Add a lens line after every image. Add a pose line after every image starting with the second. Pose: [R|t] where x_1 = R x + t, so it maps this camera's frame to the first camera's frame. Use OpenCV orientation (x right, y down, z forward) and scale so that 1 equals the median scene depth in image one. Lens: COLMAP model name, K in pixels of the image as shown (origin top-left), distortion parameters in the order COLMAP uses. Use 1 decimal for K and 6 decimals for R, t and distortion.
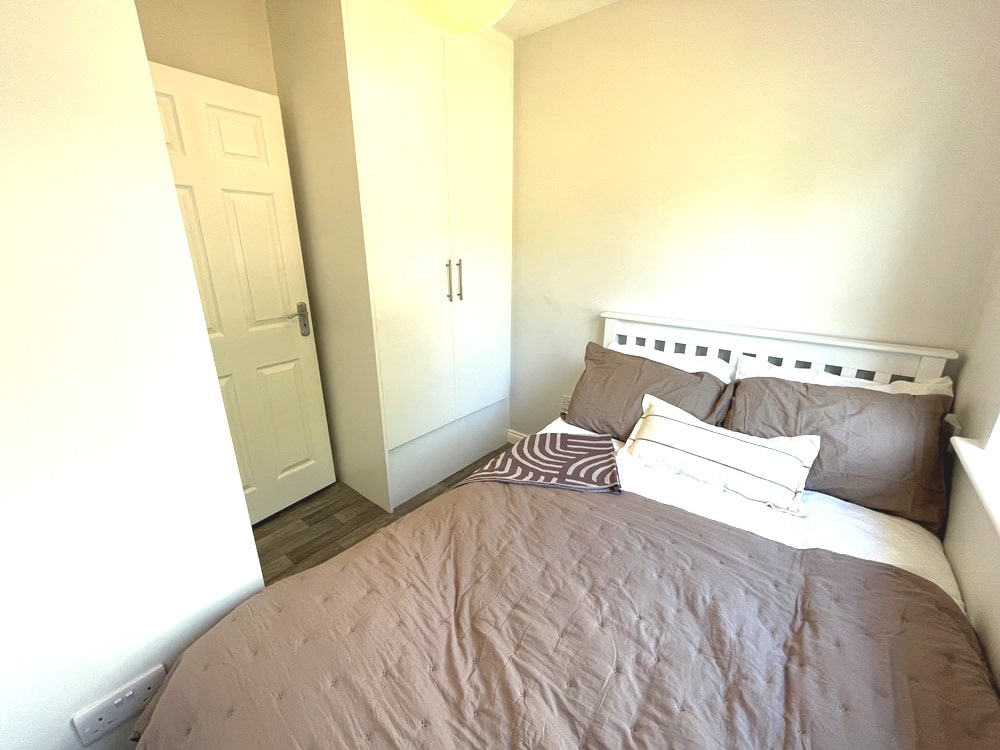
lens RADIAL K [[406.9, 0, 499.1], [0, 406.9, 375.8], [0, 0, 1]] dist [0.001278, 0.000137]
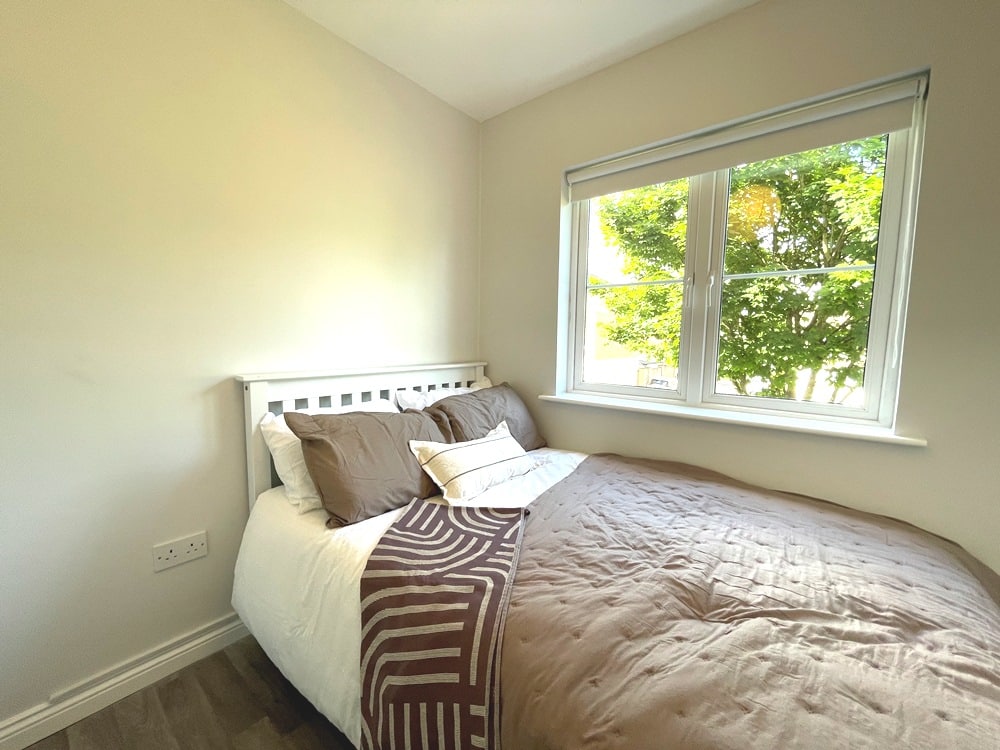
lens RADIAL K [[406.9, 0, 499.6], [0, 406.9, 374.5], [0, 0, 1]] dist [0.001278, 0.000137]
pose [[-0.012740, -0.102052, 0.994697, -0.571934], [0.280769, 0.954392, 0.101513, -0.143081], [-0.959691, 0.280573, 0.016494, 0.786347]]
